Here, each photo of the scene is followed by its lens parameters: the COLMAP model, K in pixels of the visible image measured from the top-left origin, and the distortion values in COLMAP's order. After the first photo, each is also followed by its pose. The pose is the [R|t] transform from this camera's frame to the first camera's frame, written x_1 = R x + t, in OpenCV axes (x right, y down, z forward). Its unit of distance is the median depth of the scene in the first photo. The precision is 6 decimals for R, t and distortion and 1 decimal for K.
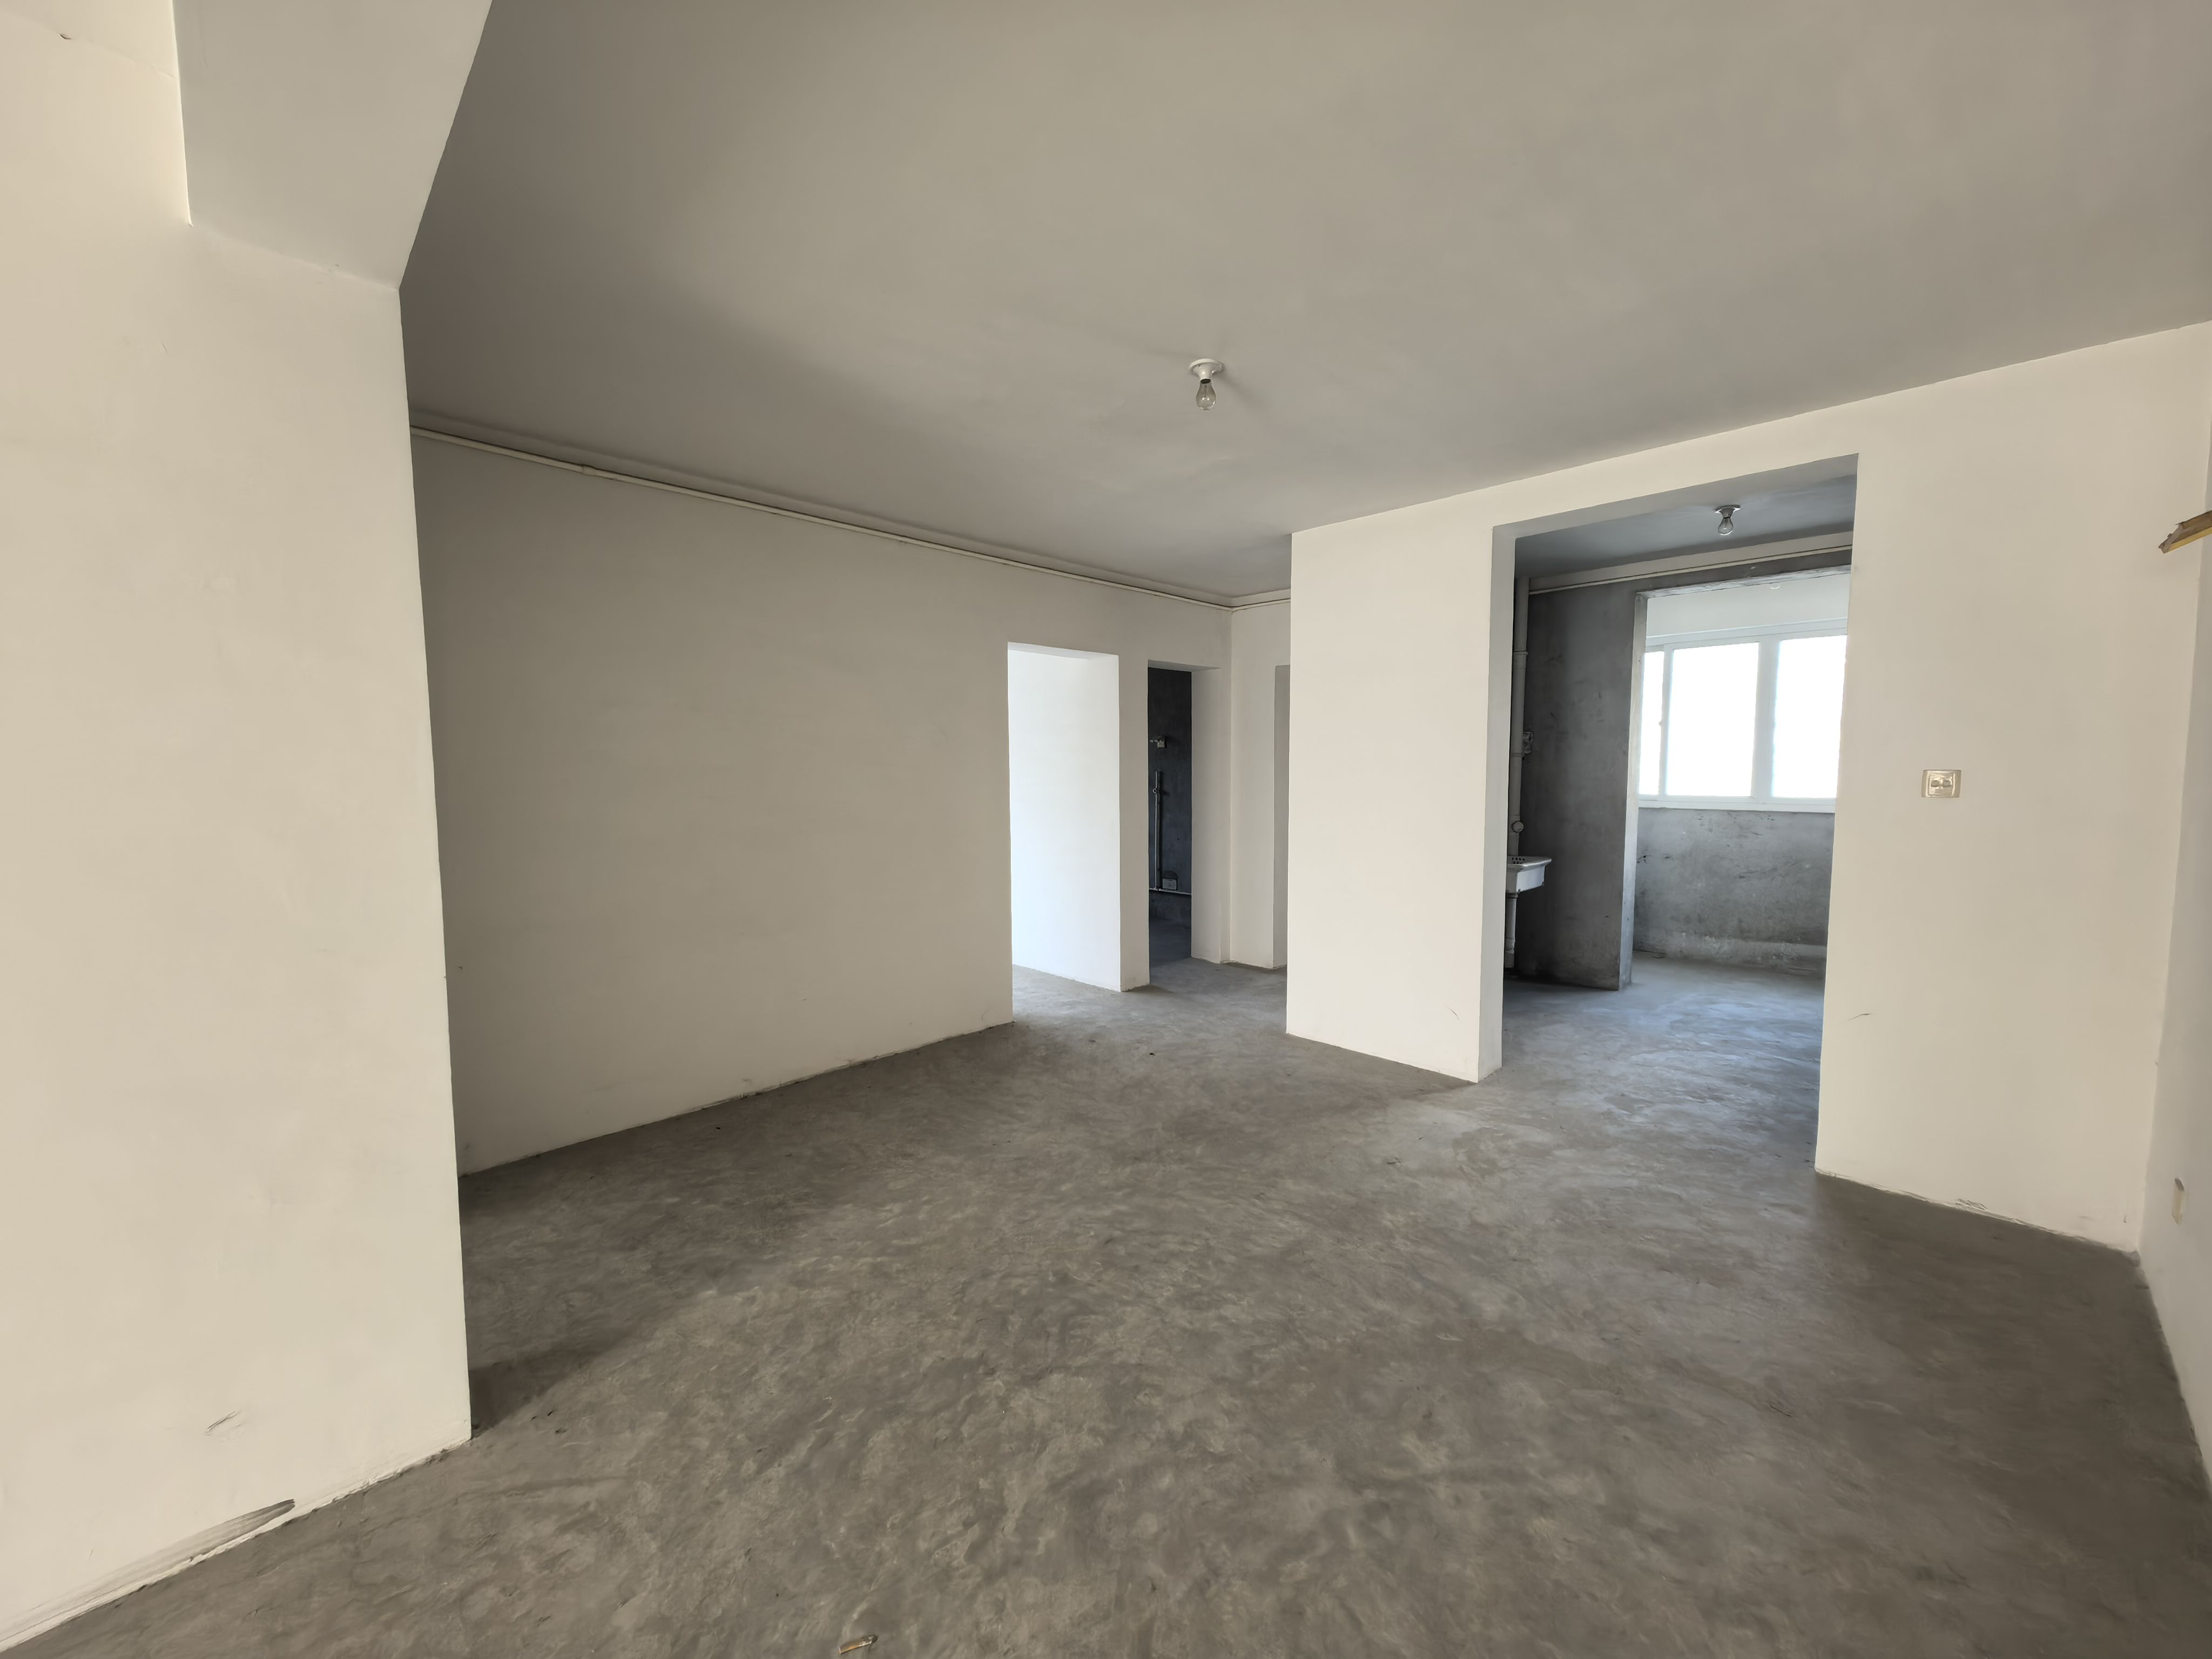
lens RADIAL K [[859.3, 0, 1086.8], [0, 859.3, 833.5], [0, 0, 1]] dist [0.003888, 0.000069]
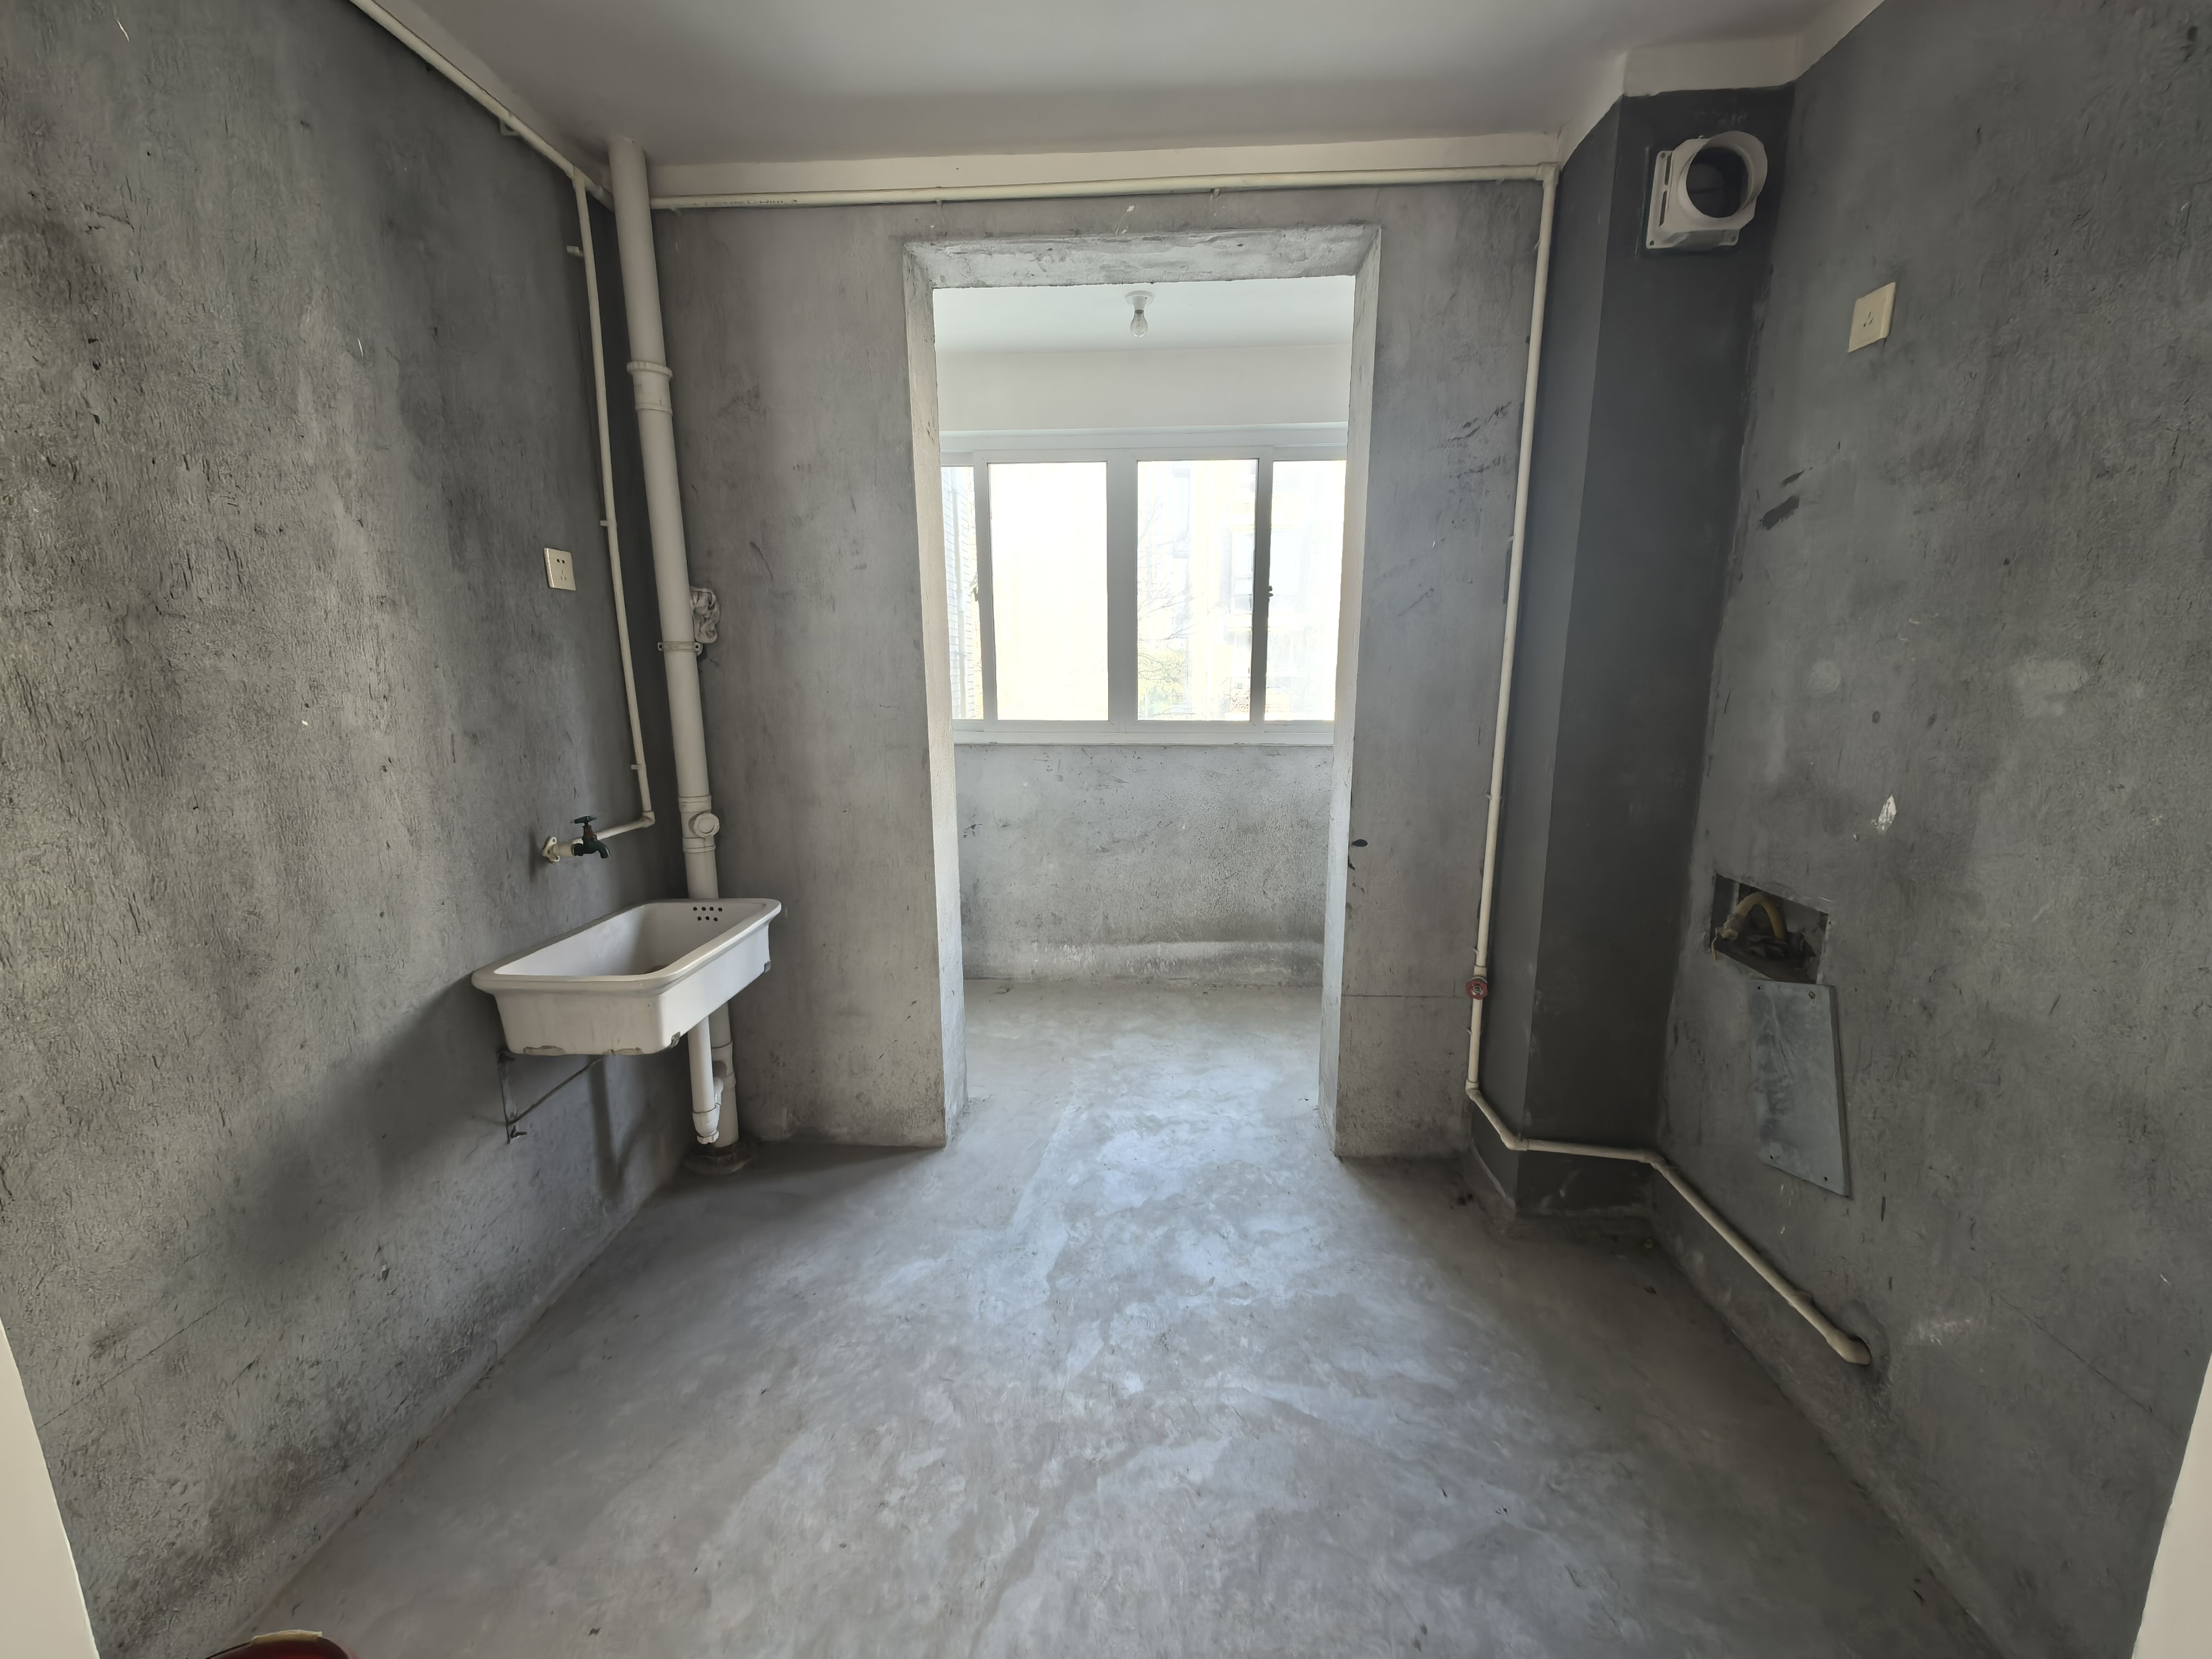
lens RADIAL K [[859.3, 0, 1107.3], [0, 859.3, 836.3], [0, 0, 1]] dist [0.003888, 0.000069]
pose [[0.744753, -0.132242, 0.654106, 0.360241], [0.053159, 0.988810, 0.139384, -0.047896], [-0.665219, -0.069036, 0.743449, 0.544248]]
